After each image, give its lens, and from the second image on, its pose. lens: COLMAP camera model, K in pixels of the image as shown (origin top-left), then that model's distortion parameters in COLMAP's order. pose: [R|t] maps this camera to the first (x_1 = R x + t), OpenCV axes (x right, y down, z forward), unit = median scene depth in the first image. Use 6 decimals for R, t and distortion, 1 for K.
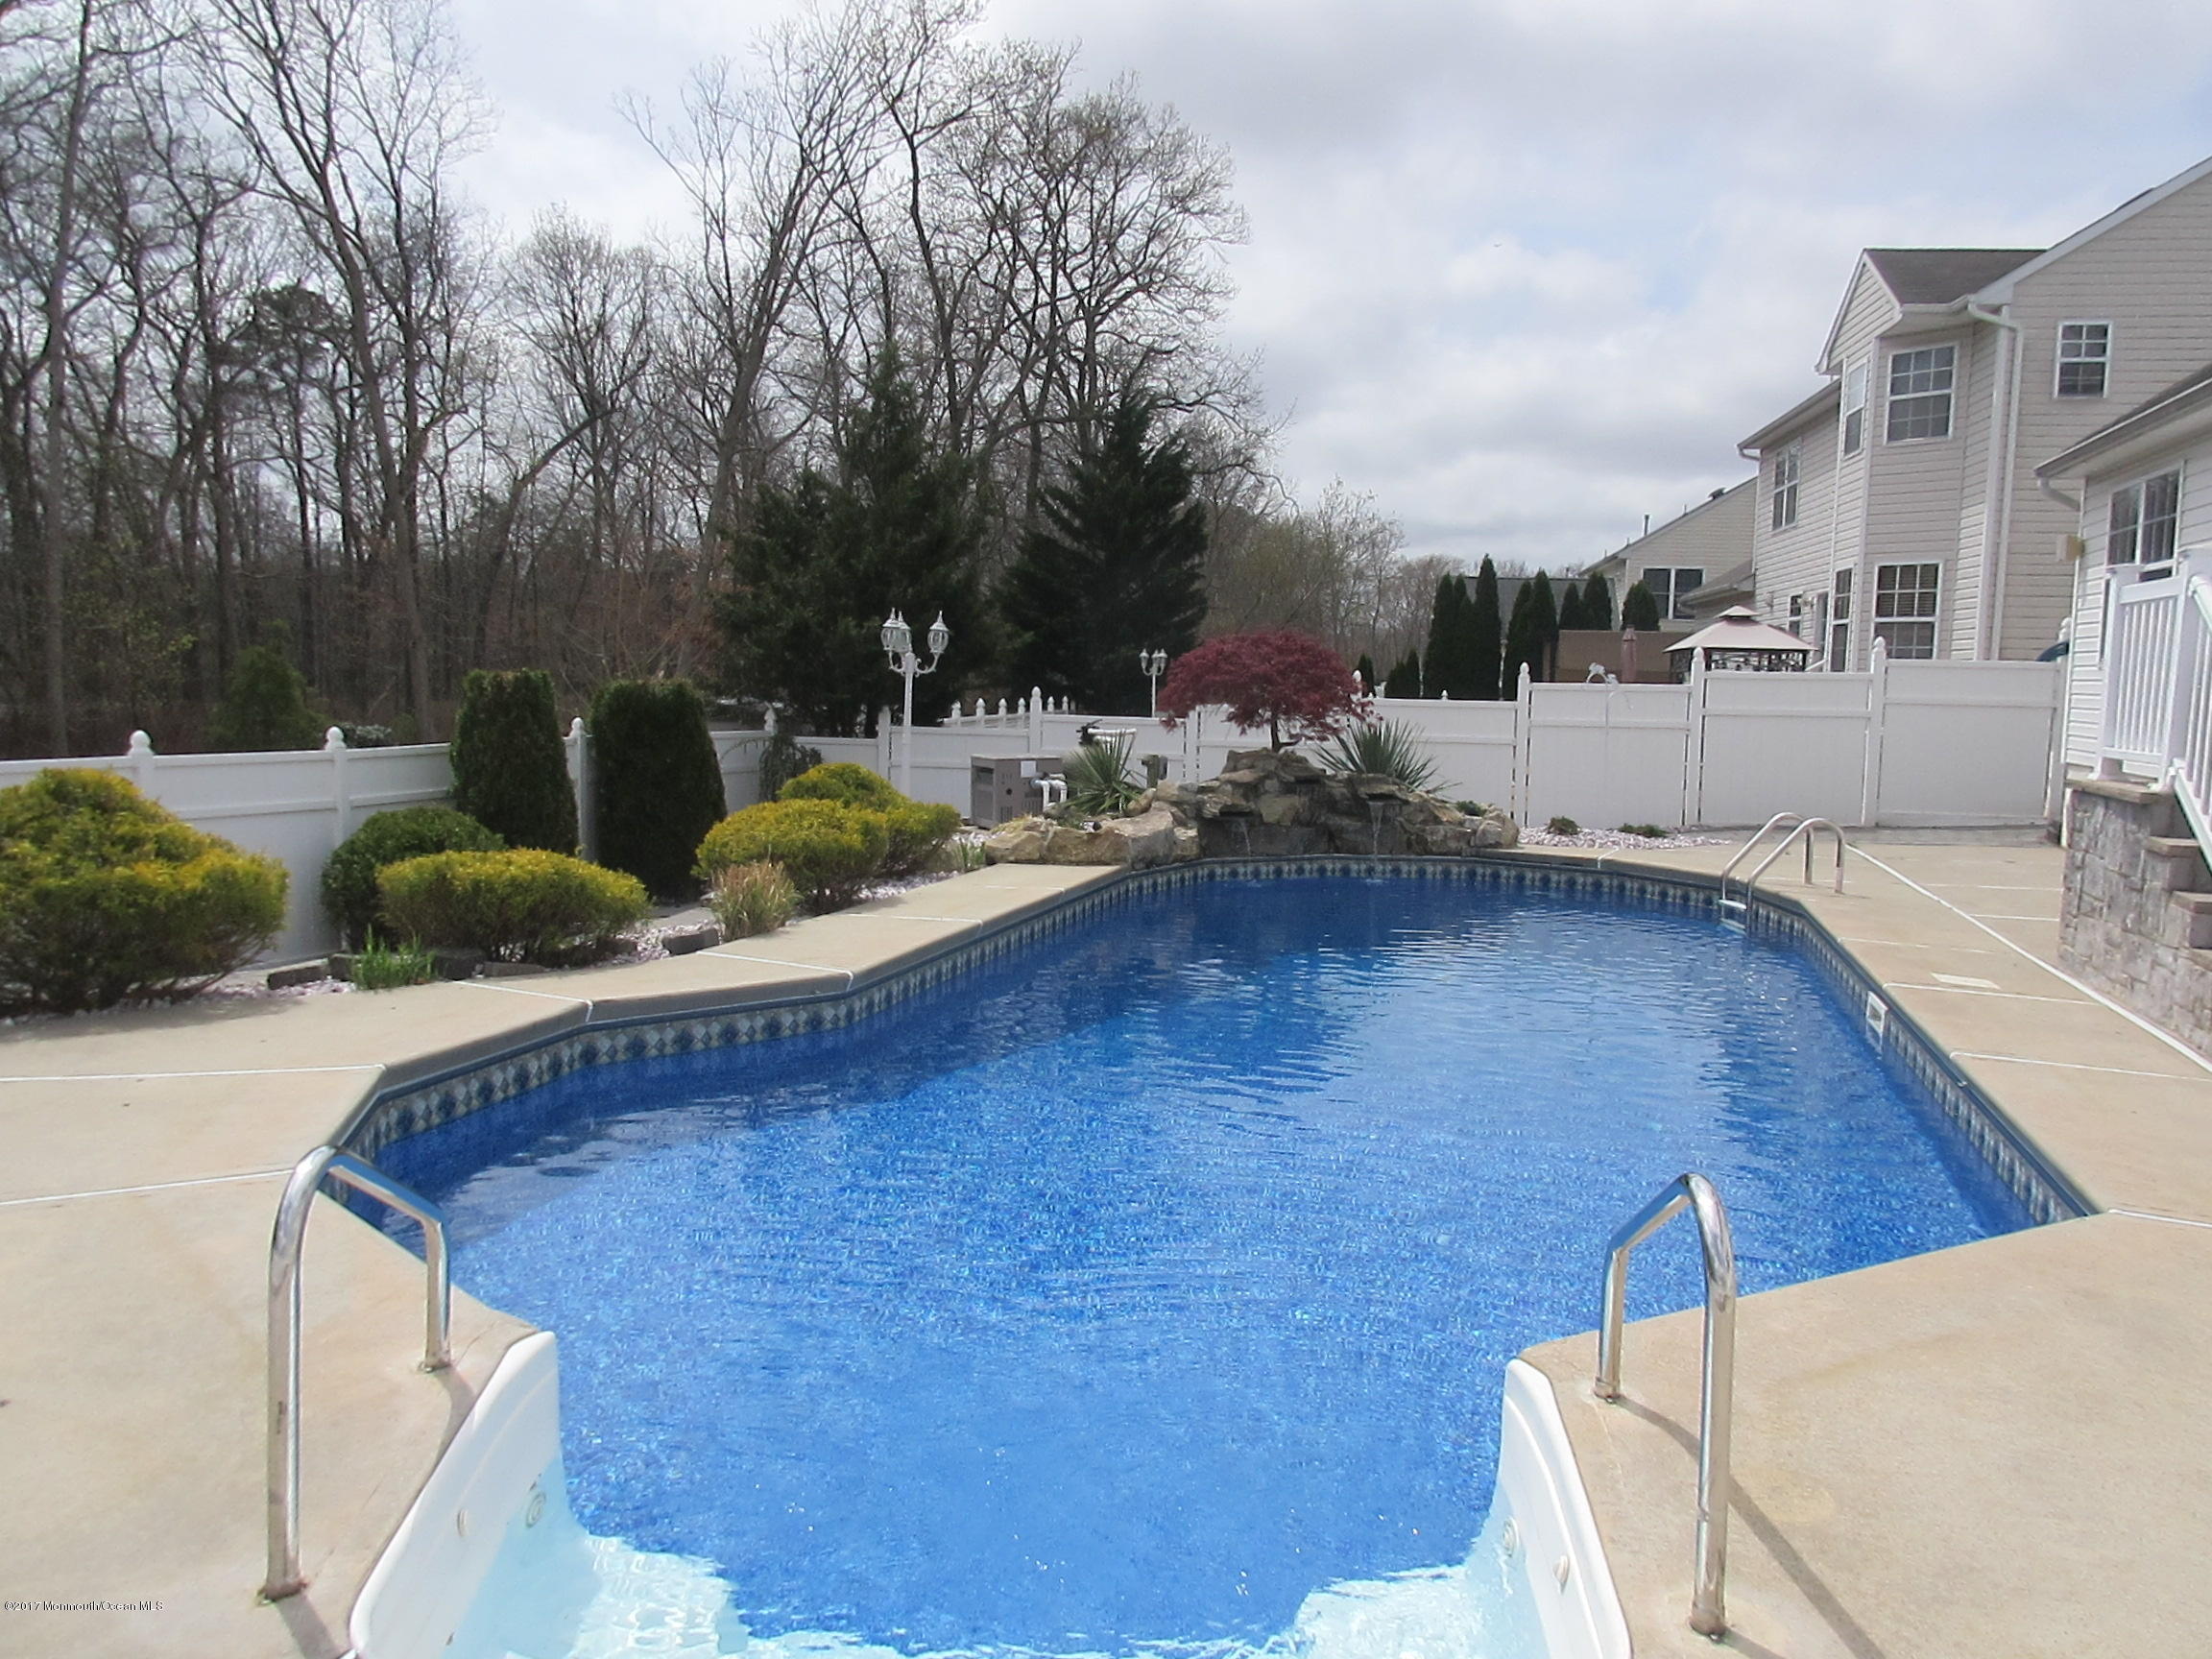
lens RADIAL K [[1617.0, 0, 1106.0], [0, 1617.0, 829.5], [0, 0, 1]] dist [-0.000718, -0.001750]
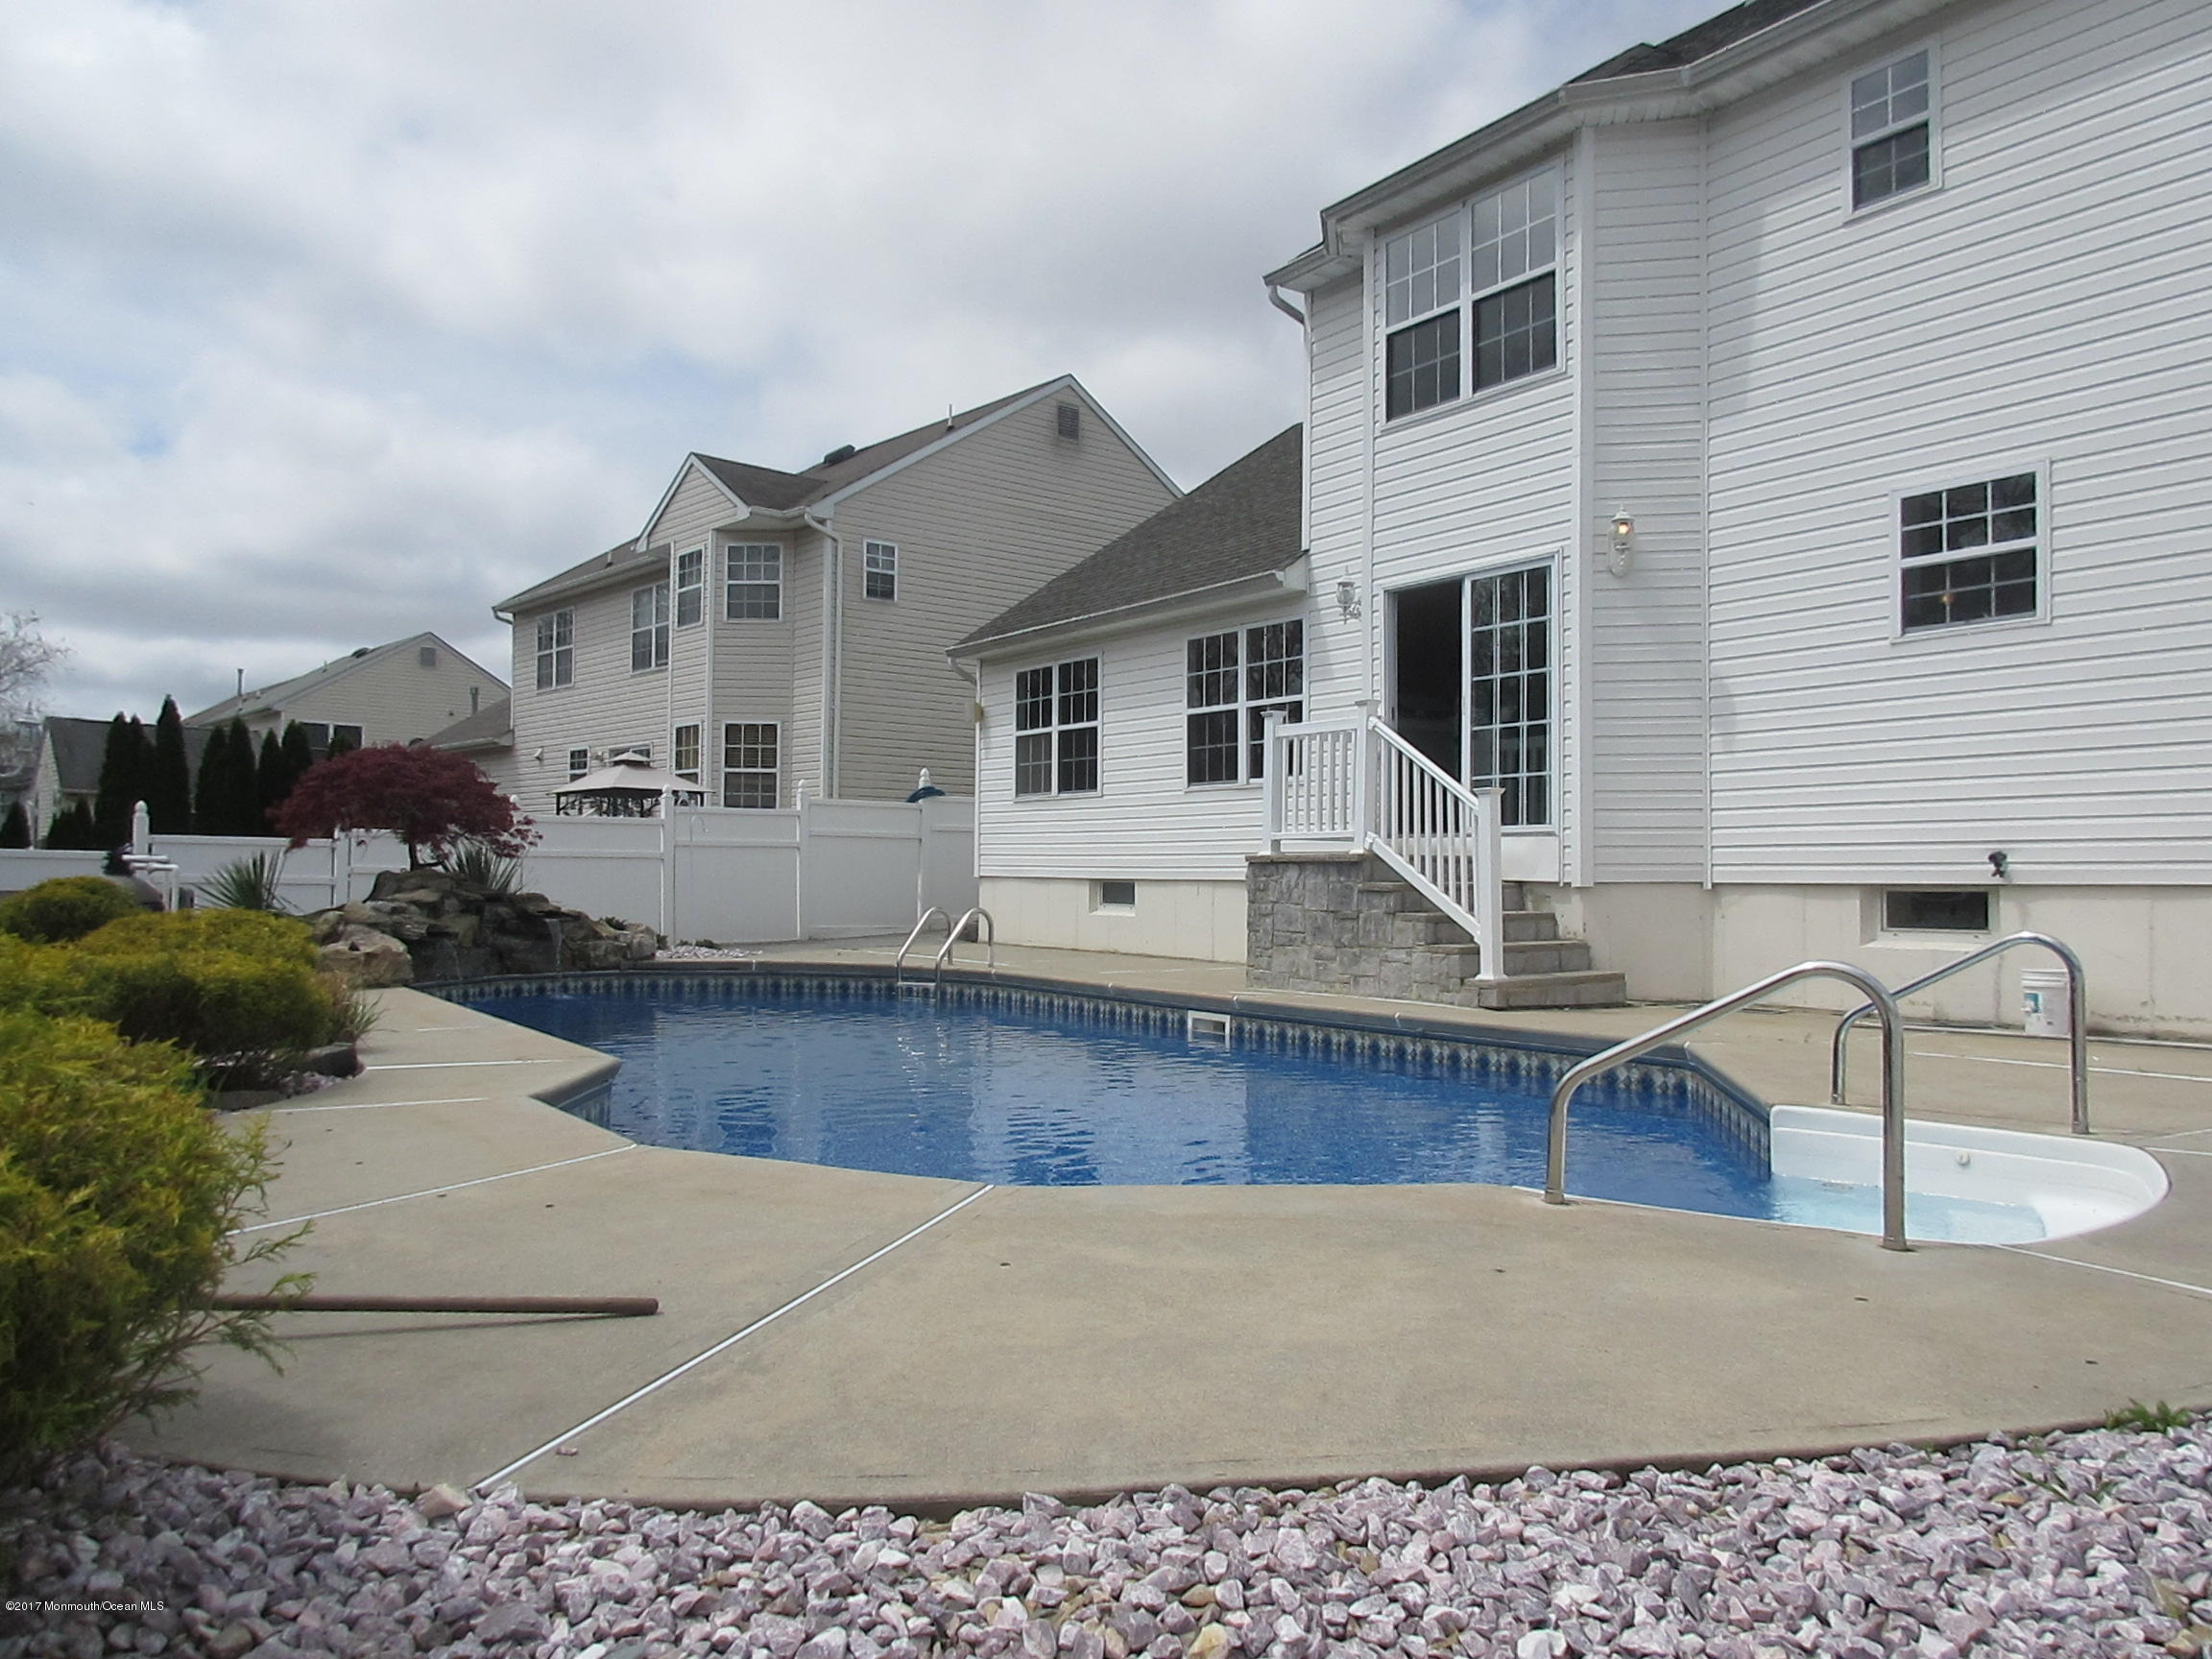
lens RADIAL K [[1617.0, 0, 1106.0], [0, 1617.0, 829.5], [0, 0, 1]] dist [-0.000718, -0.001750]
pose [[0.646322, 0.007300, 0.763030, -0.236652], [0.073379, 0.994725, -0.071671, 0.015645], [-0.759528, 0.102313, 0.642377, 0.060316]]
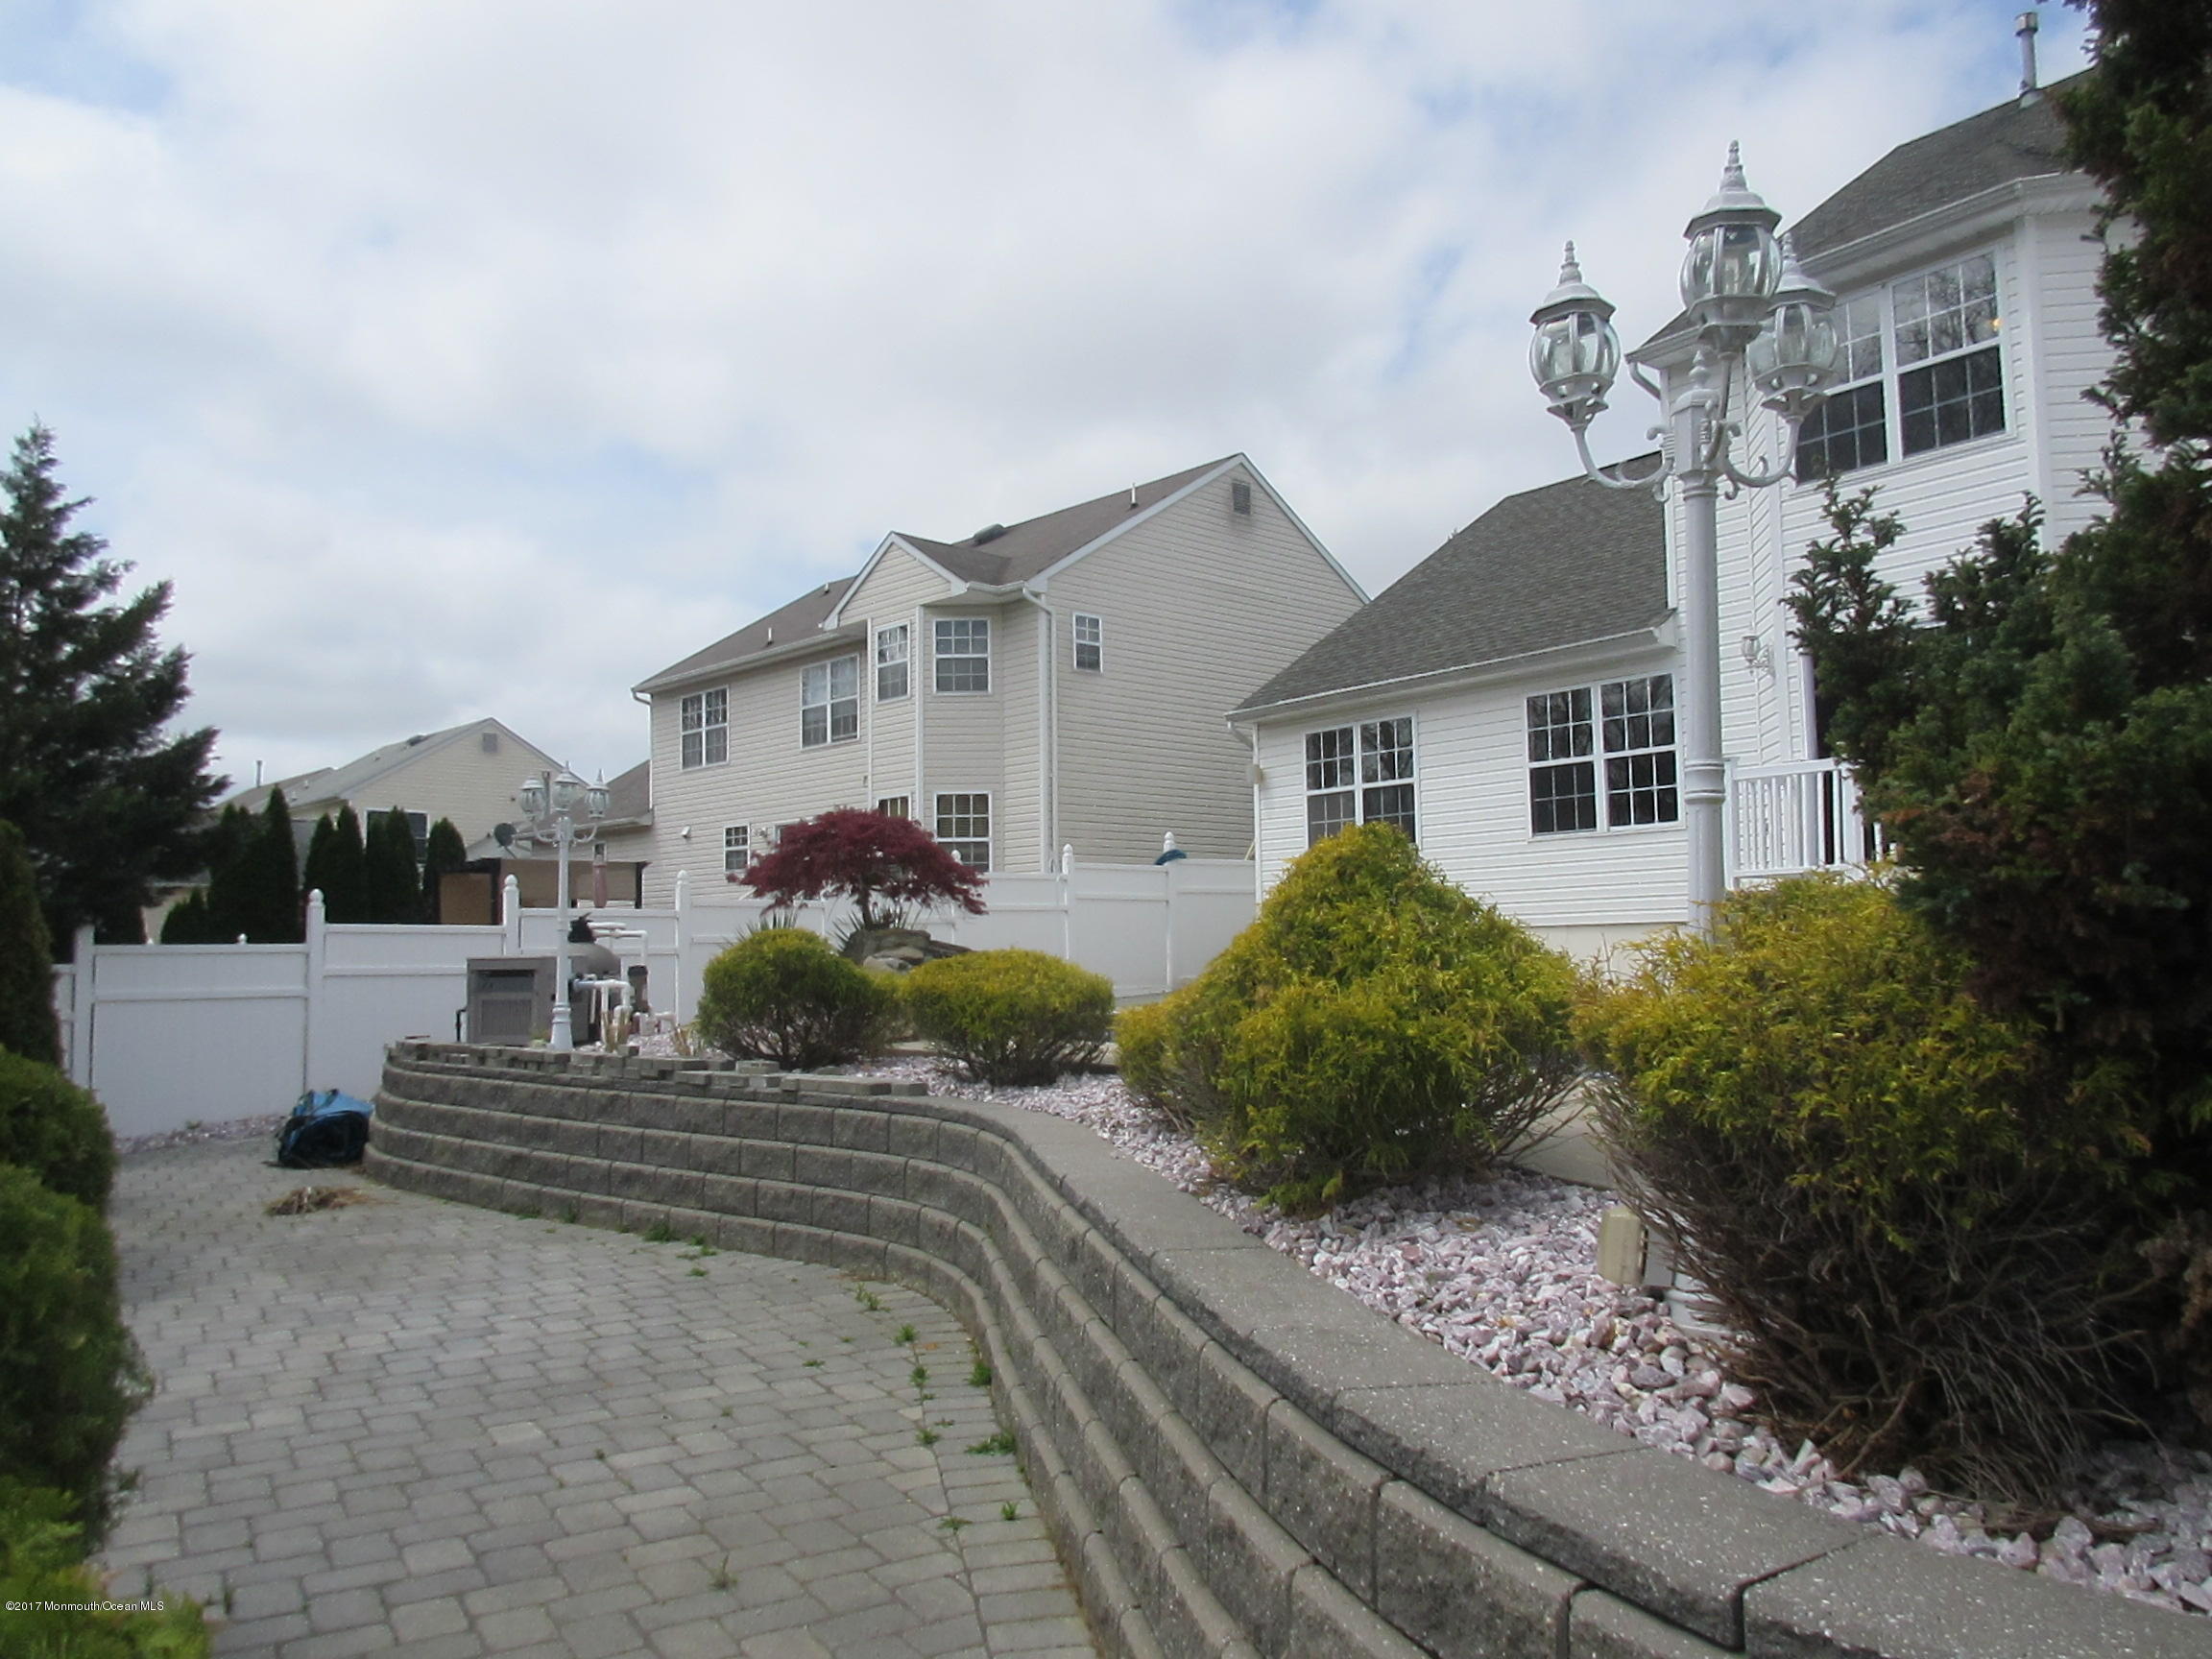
lens RADIAL K [[1622.0, 0, 1106.0], [0, 1622.0, 829.5], [0, 0, 1]] dist [-0.034508, 0.040318]
pose [[0.619252, 0.033921, 0.784459, -0.383194], [0.096056, 0.988290, -0.118562, 0.014050], [-0.779295, 0.148772, 0.608742, 0.198365]]
